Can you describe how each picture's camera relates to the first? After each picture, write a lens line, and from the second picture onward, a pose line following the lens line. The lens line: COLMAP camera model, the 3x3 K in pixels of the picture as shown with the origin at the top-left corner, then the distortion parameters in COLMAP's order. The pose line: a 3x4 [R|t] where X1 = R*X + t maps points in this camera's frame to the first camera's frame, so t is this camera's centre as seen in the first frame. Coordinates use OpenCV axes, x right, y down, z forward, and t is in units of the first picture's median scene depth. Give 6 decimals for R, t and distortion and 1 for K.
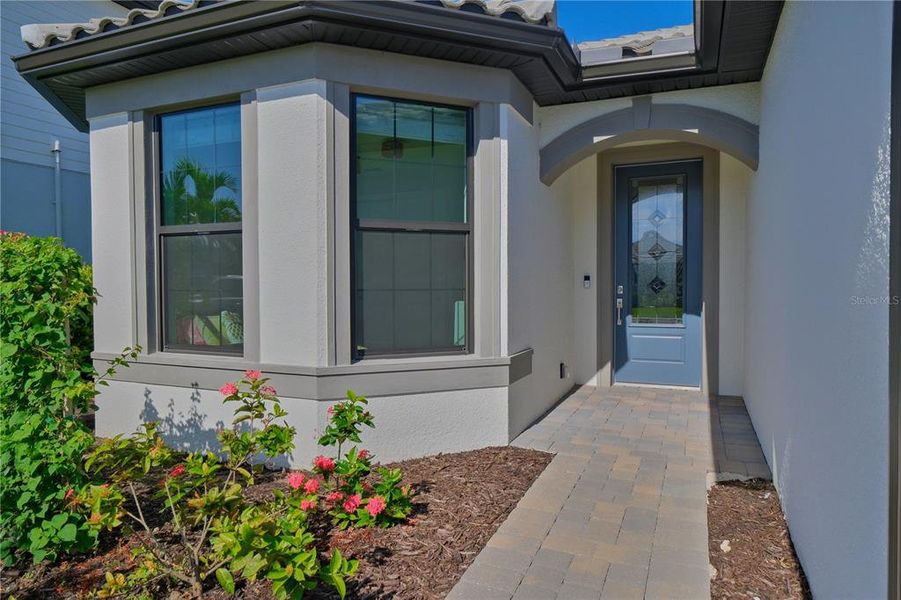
lens RADIAL K [[563.2, 0, 451.8], [0, 563.2, 297.9], [0, 0, 1]] dist [0.006647, 0.001614]
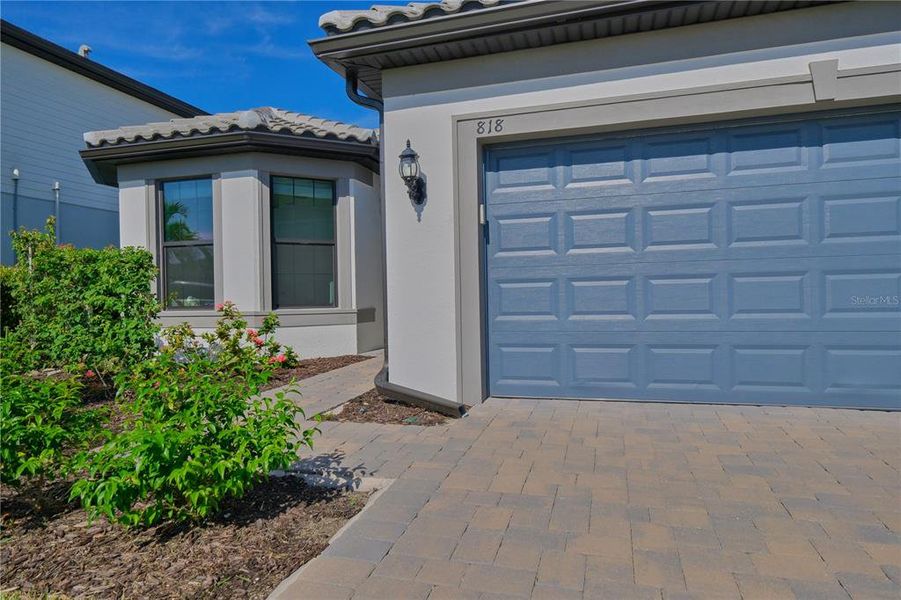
lens RADIAL K [[563.2, 0, 451.8], [0, 563.2, 297.9], [0, 0, 1]] dist [0.006647, 0.001614]
pose [[0.993033, -0.015570, 0.116807, 0.173061], [0.019004, 0.999418, -0.028337, 0.111169], [-0.116298, 0.030359, 0.992750, -0.825039]]
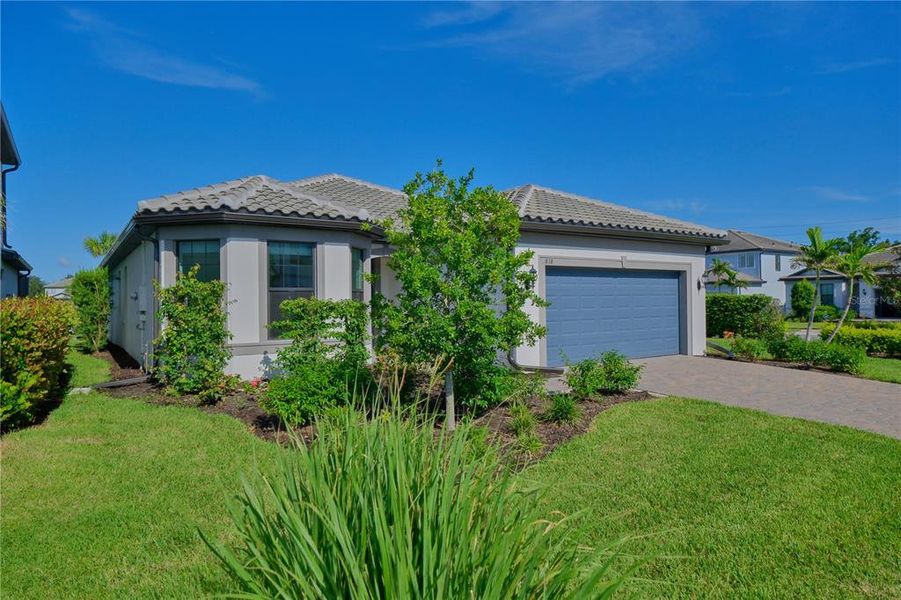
lens RADIAL K [[588.3, 0, 450.7], [0, 588.3, 299.6], [0, 0, 1]] dist [-0.005957, -0.000569]
pose [[0.524757, -0.001788, 0.851250, -2.010937], [0.030700, 0.999387, -0.016827, -0.006333], [-0.850698, 0.034963, 0.524490, -0.864593]]
